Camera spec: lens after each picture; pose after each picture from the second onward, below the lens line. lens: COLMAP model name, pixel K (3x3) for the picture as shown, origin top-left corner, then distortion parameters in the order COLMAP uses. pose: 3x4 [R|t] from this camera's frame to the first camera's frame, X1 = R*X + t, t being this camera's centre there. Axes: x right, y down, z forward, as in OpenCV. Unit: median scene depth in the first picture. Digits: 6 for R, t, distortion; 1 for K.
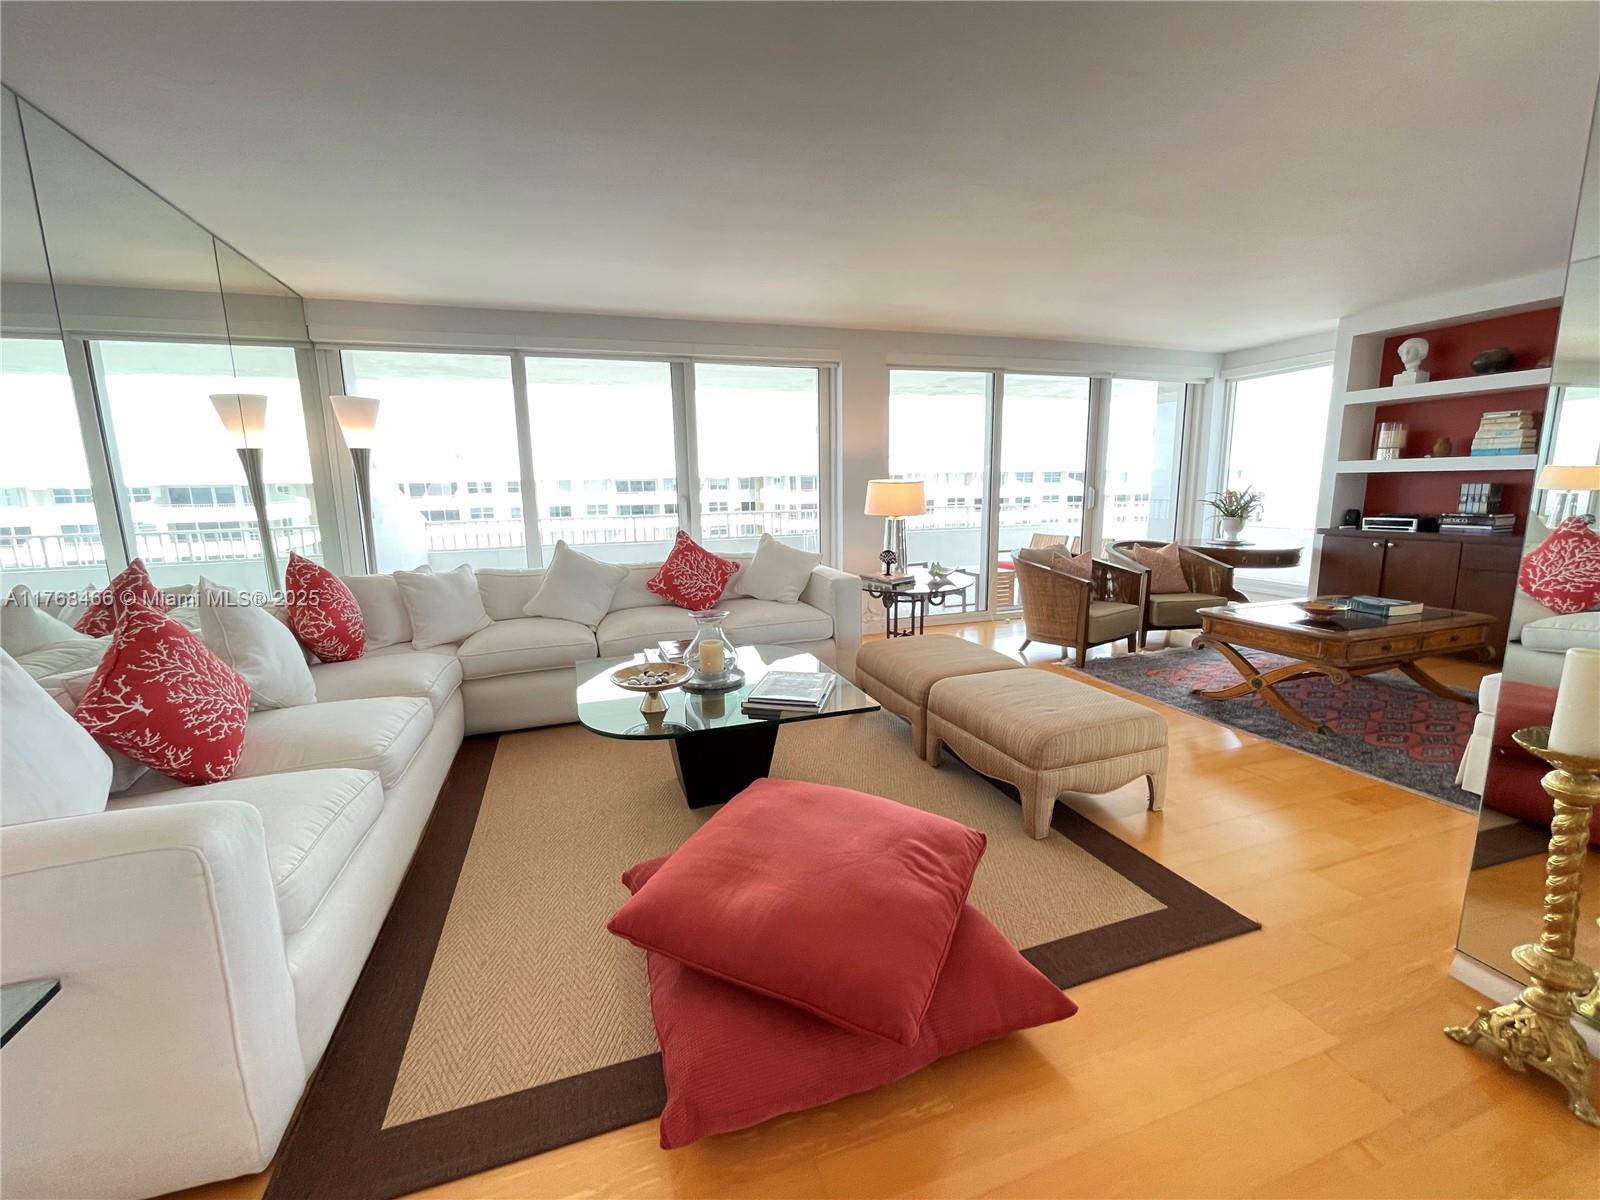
lens RADIAL K [[642.7, 0, 789.3], [0, 642.7, 595.1], [0, 0, 1]] dist [-0.003717, -0.000797]
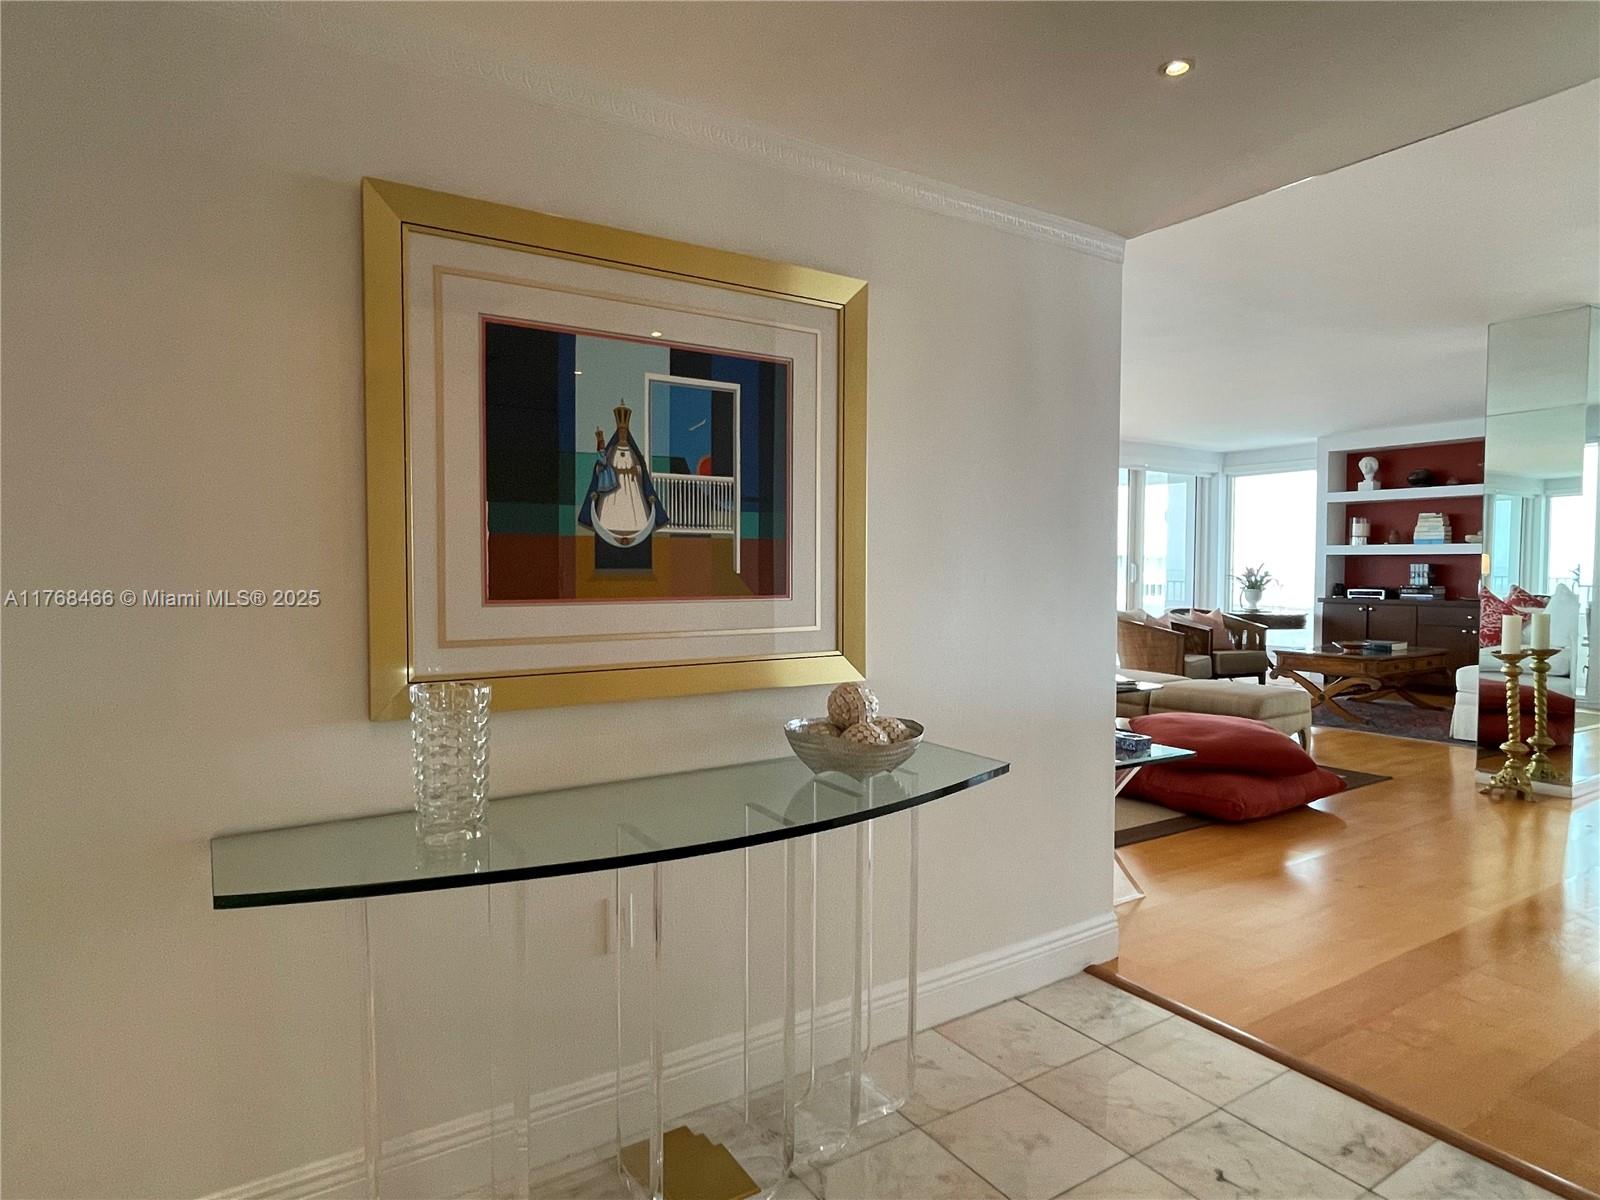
lens RADIAL K [[902.6, 0, 800.4], [0, 902.6, 594.8], [0, 0, 1]] dist [0.000535, 0.000872]
pose [[0.969281, 0.008375, 0.245812, -0.634212], [0.023794, 0.991539, -0.127607, 0.098453], [-0.244801, 0.129536, 0.960881, -0.487159]]
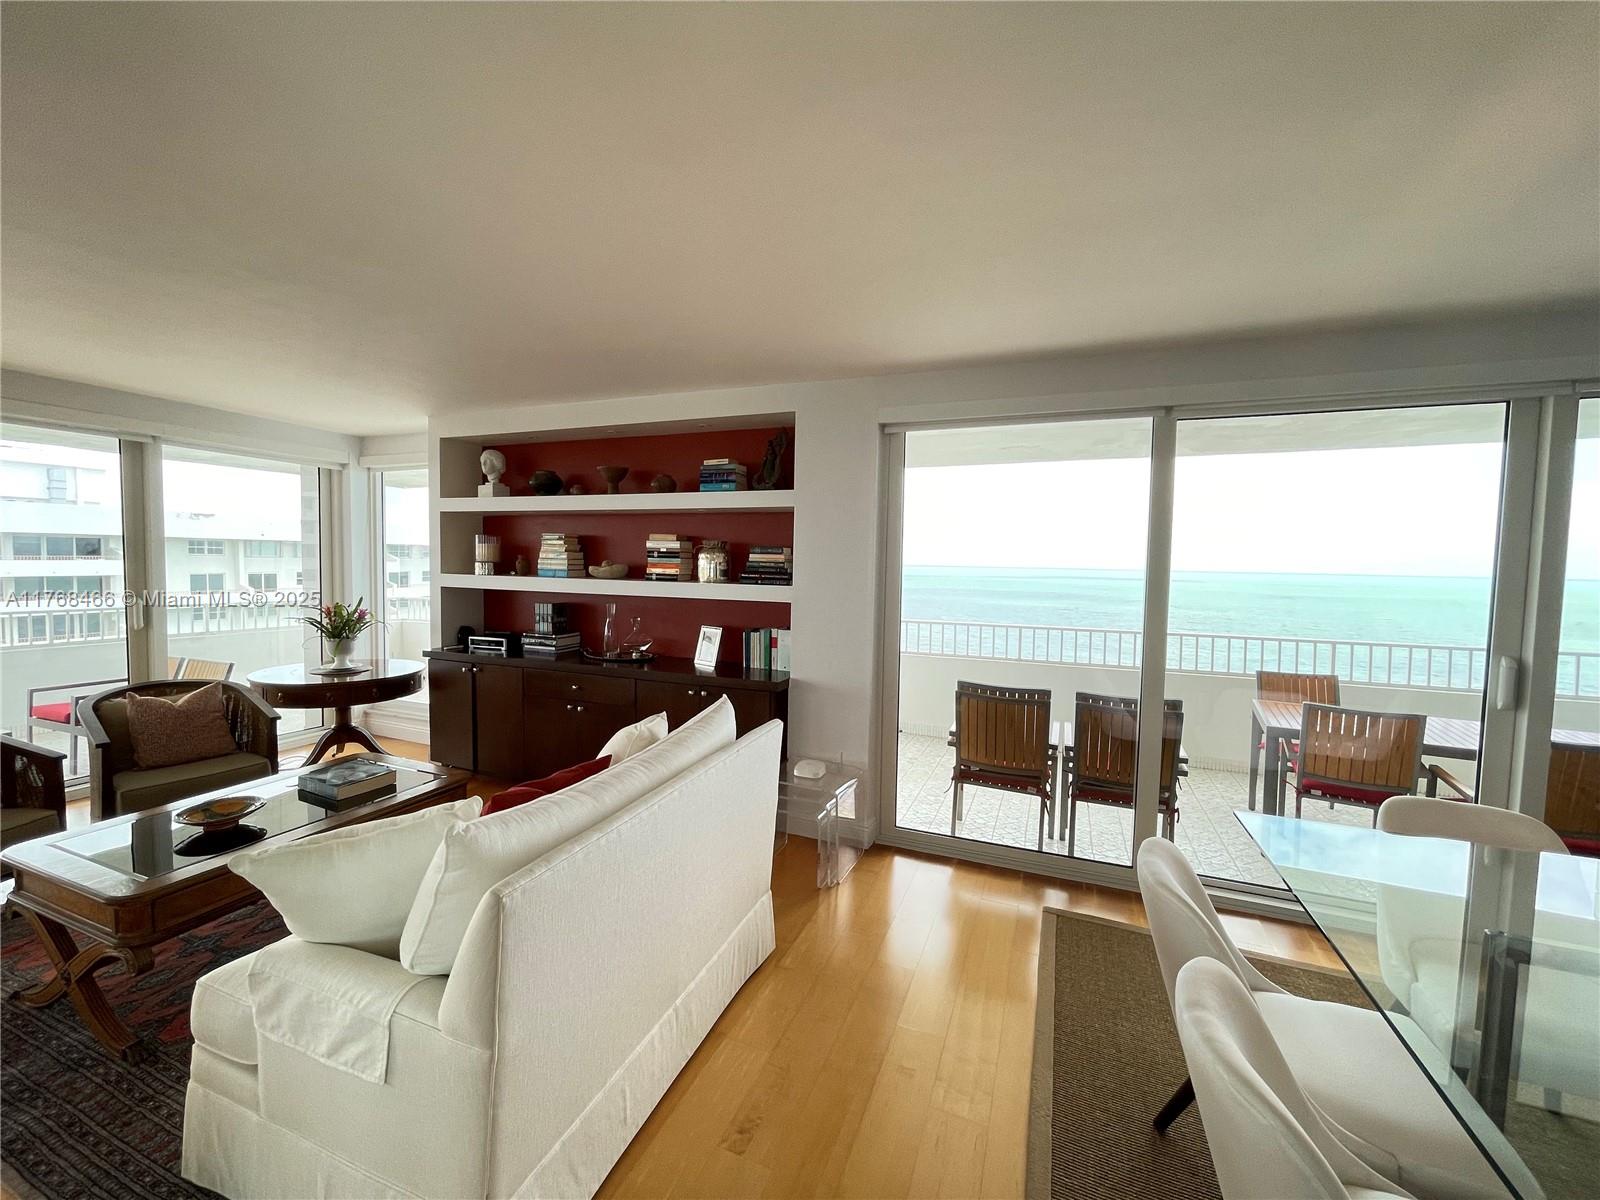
lens RADIAL K [[642.7, 0, 799.4], [0, 642.7, 607.2], [0, 0, 1]] dist [-0.003717, -0.000797]
pose [[0.650018, -0.026990, 0.759440, 0.530287], [0.097190, 0.994115, -0.047856, -0.075861], [-0.753678, 0.104918, 0.648815, 0.052660]]
